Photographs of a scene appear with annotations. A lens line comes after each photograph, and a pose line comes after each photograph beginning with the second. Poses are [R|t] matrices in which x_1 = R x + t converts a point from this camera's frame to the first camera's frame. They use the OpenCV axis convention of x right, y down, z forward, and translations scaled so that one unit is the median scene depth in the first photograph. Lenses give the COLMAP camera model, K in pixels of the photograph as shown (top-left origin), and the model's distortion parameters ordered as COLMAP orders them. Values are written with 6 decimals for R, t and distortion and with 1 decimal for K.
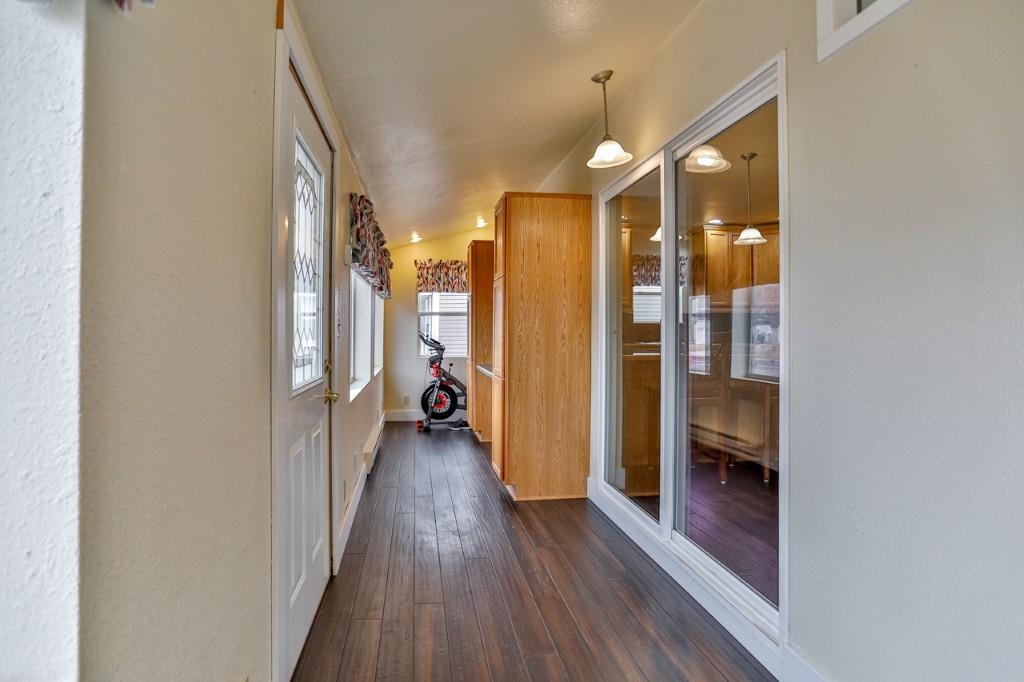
lens RADIAL K [[511.8, 0, 519.8], [0, 511.8, 330.7], [0, 0, 1]] dist [-0.021603, 0.014674]
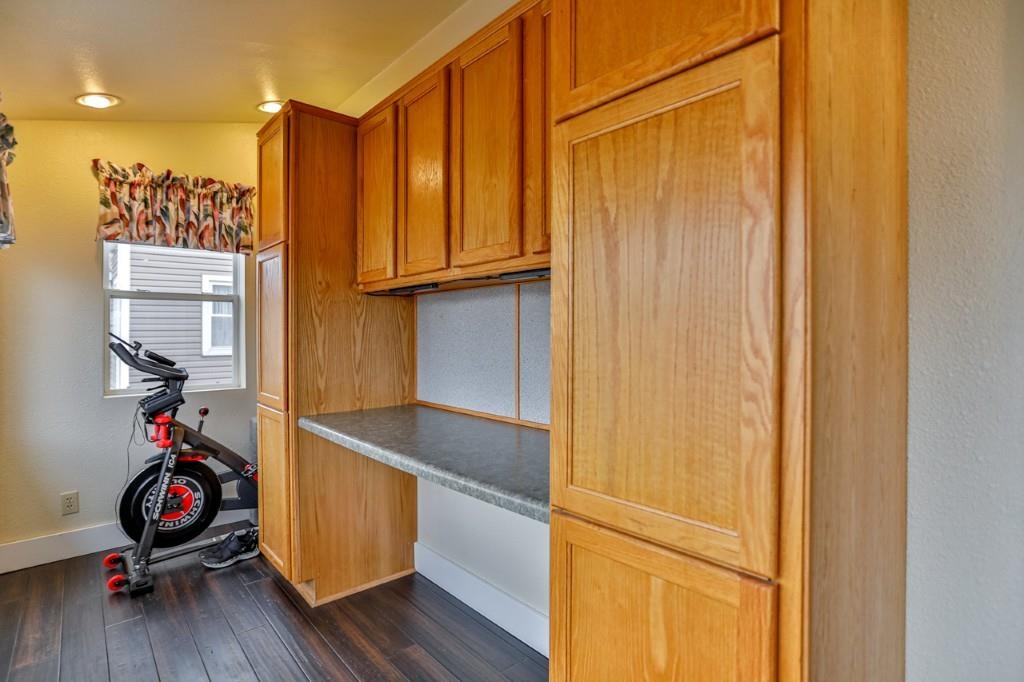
lens RADIAL K [[496.1, 0, 521.9], [0, 496.1, 332.3], [0, 0, 1]] dist [-0.018570, 0.000313]
pose [[0.861588, -0.009584, 0.507518, -0.113442], [0.006530, 0.999948, 0.007797, -0.001752], [-0.507567, -0.003404, 0.861606, 0.507859]]
